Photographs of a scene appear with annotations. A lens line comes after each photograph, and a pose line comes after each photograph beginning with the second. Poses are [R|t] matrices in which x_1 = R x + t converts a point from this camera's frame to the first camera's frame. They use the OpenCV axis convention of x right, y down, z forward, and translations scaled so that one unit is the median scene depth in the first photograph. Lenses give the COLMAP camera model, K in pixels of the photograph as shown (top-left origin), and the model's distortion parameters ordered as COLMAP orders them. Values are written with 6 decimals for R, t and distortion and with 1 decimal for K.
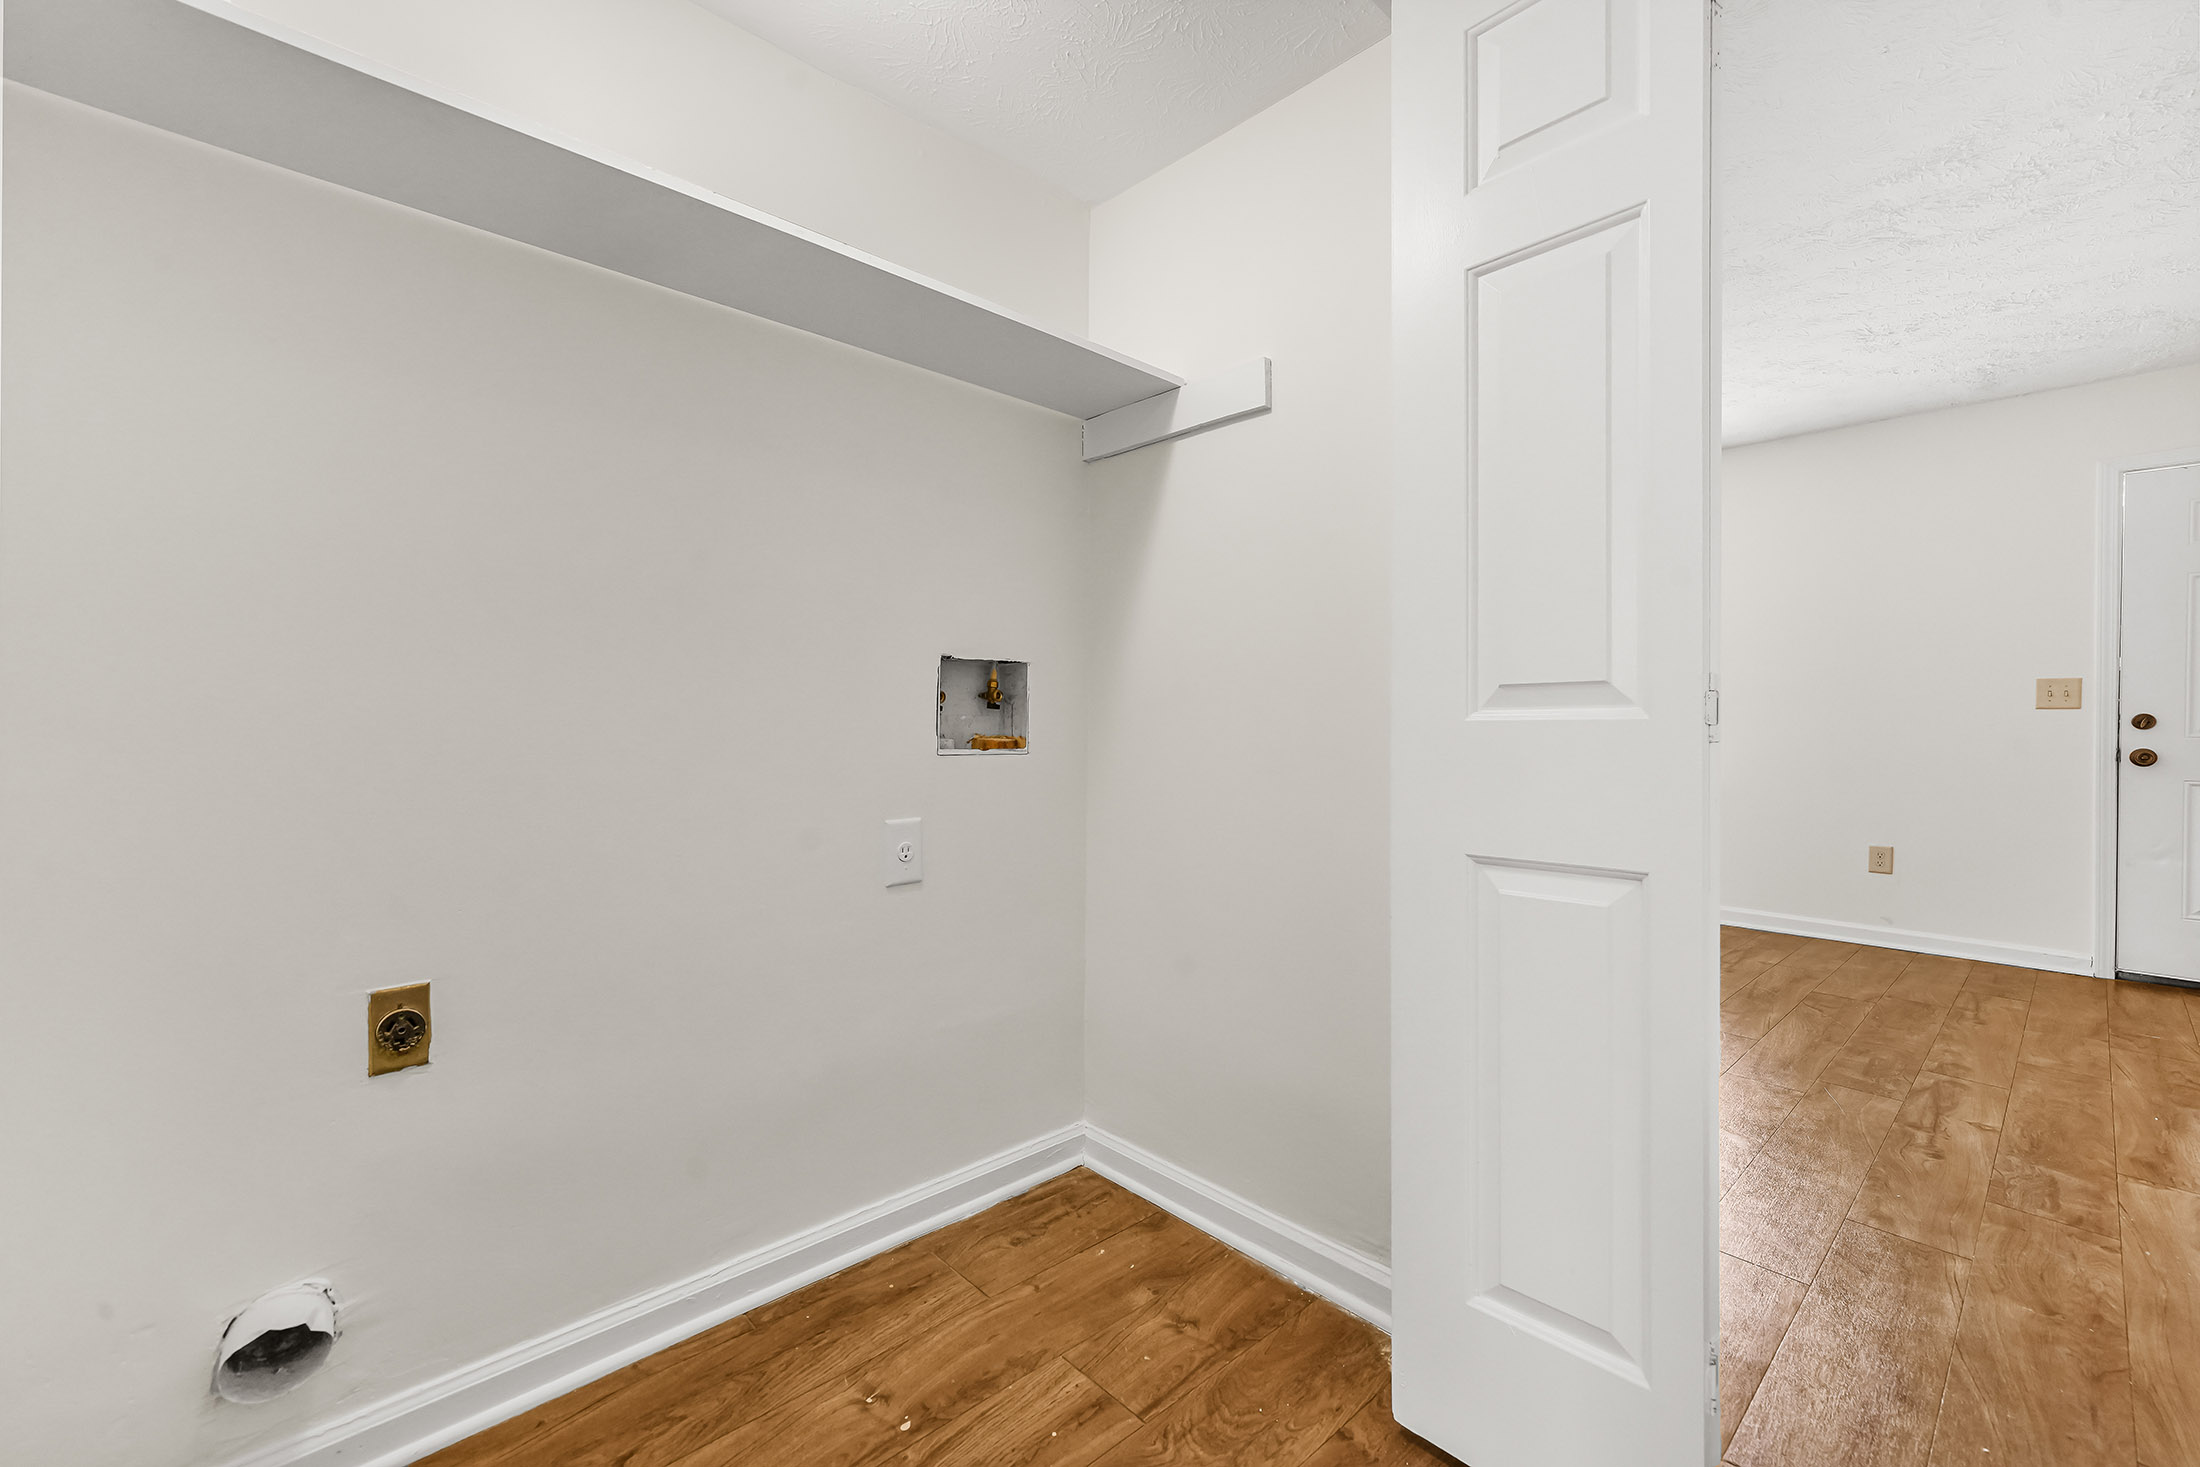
lens RADIAL K [[924.3, 0, 1094.7], [0, 924.3, 733.1], [0, 0, 1]] dist [-0.001517, 0.003239]
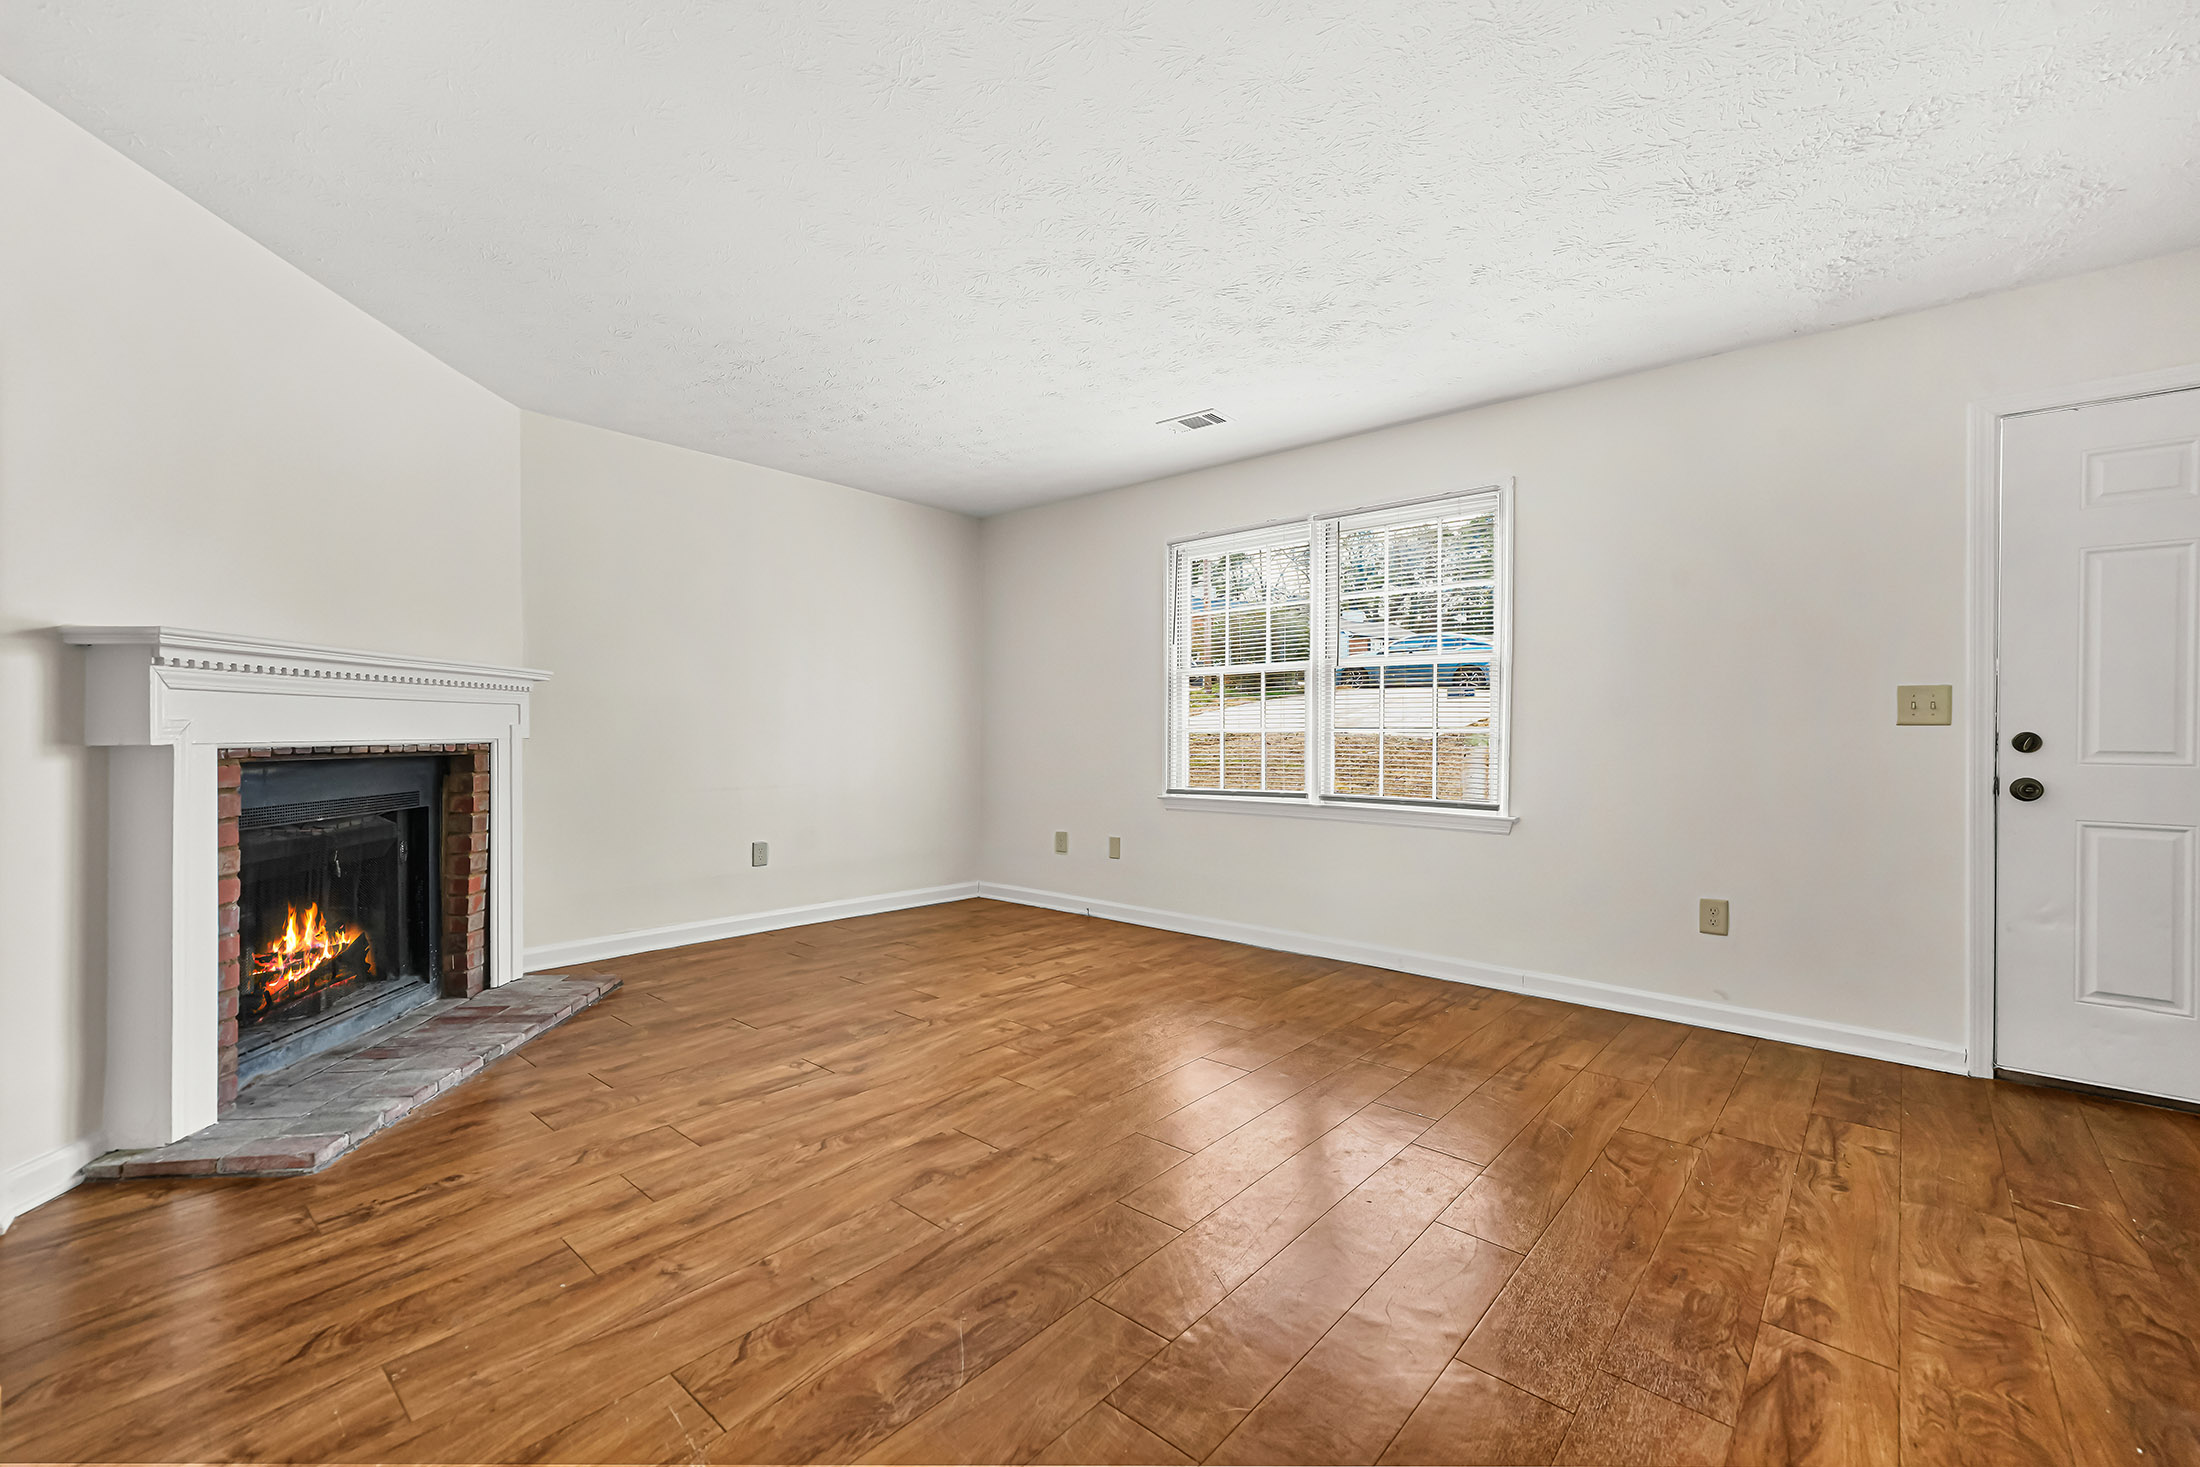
lens RADIAL K [[924.3, 0, 1091.6], [0, 924.3, 733.6], [0, 0, 1]] dist [-0.001517, 0.003239]
pose [[0.994832, -0.001887, 0.101515, 0.517526], [0.002174, 0.999994, -0.002715, -0.034958], [-0.101510, 0.002922, 0.994830, 0.576024]]
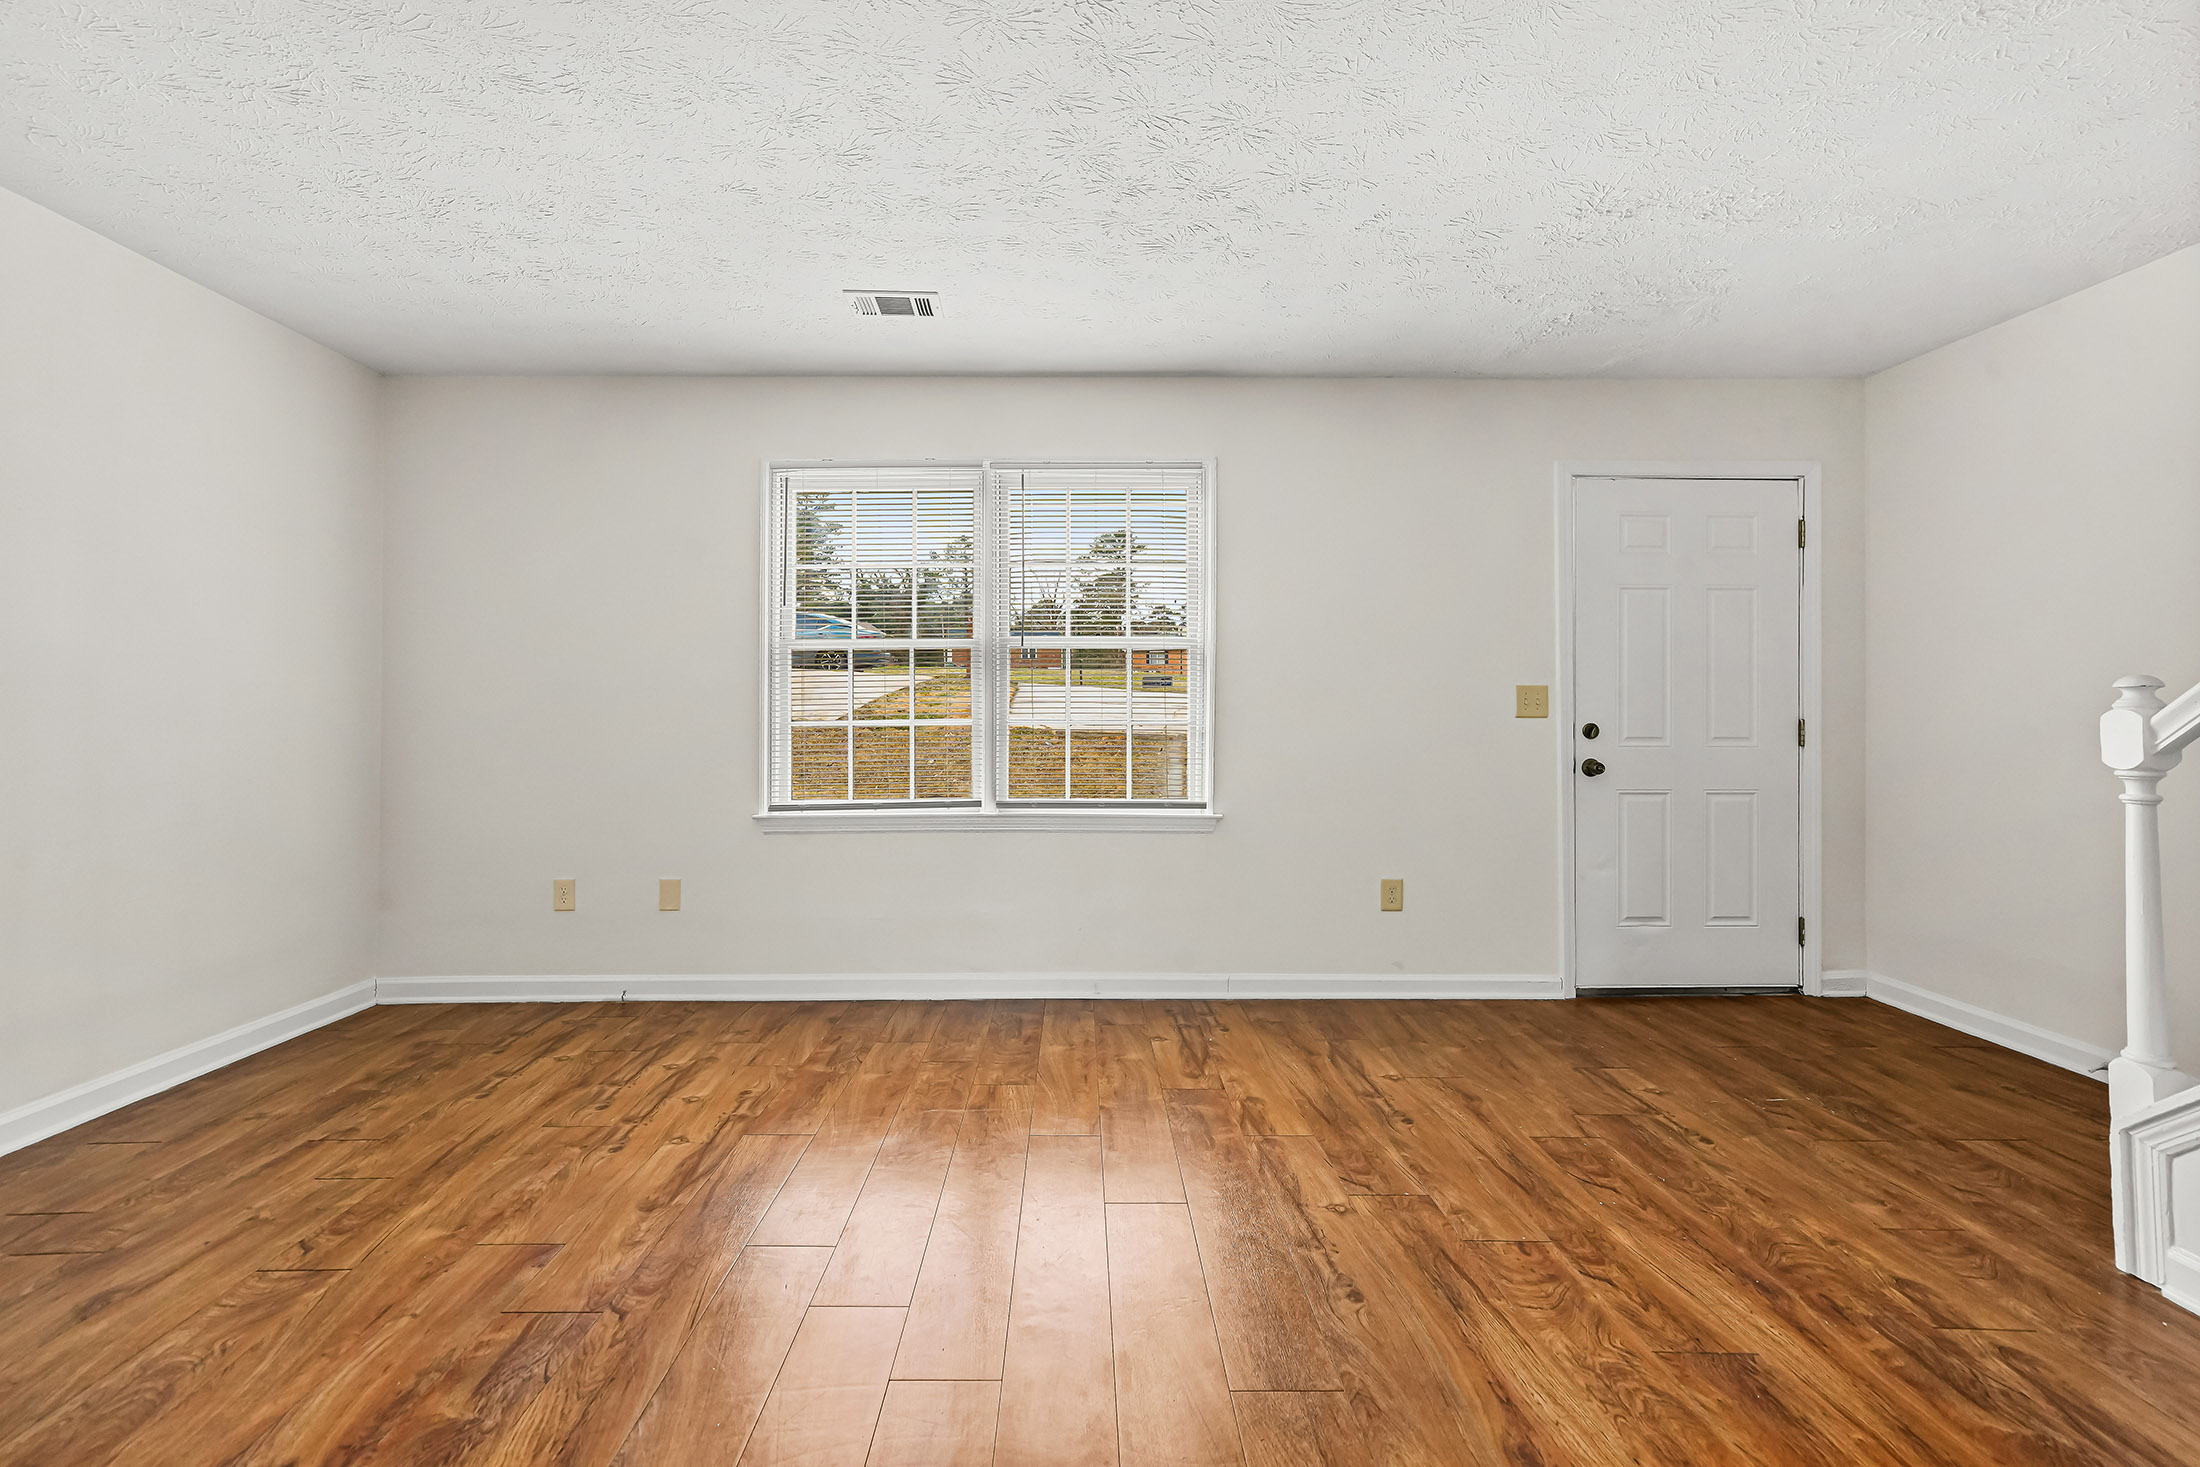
lens RADIAL K [[924.3, 0, 1087.6], [0, 924.3, 706.3], [0, 0, 1]] dist [-0.001517, 0.003239]
pose [[0.673374, -0.002058, 0.739299, 0.075383], [0.008516, 0.999951, -0.004974, -0.070591], [-0.739253, 0.009645, 0.673359, 1.328935]]
